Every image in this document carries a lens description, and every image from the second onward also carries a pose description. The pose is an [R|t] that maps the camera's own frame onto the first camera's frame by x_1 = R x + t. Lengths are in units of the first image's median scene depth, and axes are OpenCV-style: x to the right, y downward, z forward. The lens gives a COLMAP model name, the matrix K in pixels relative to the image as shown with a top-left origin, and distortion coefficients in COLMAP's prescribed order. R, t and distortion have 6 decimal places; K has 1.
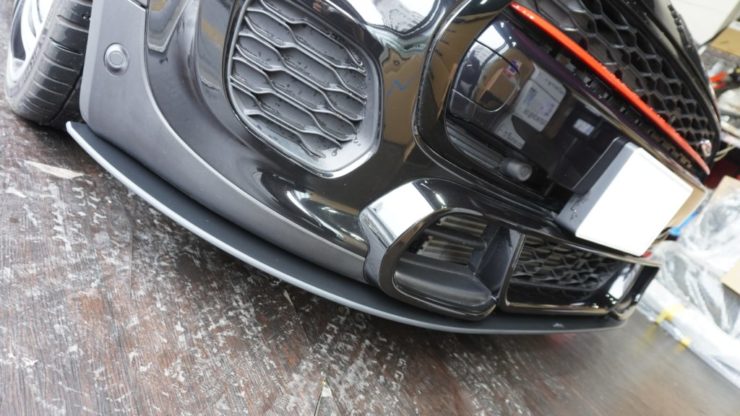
lens RADIAL K [[492.6, 0, 370.0], [0, 492.6, 208.0], [0, 0, 1]] dist [-0.054437, 0.039275]
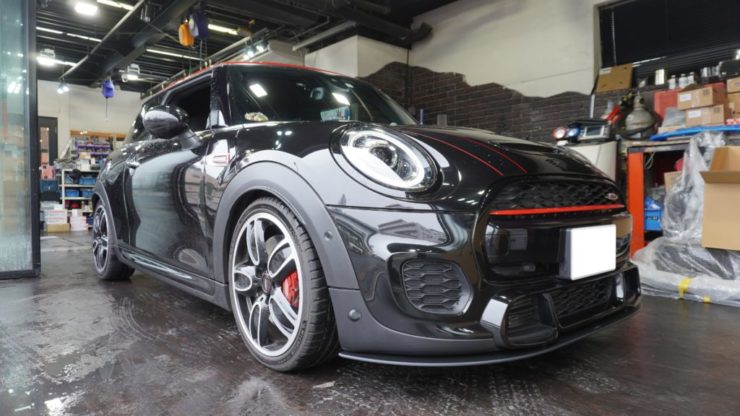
lens RADIAL K [[492.6, 0, 370.0], [0, 492.6, 208.0], [0, 0, 1]] dist [-0.054437, 0.039275]
pose [[0.869608, -0.490355, 0.057741, -0.275928], [0.485729, 0.828638, -0.278254, -0.034954], [0.088597, 0.270019, 0.958770, -1.102671]]
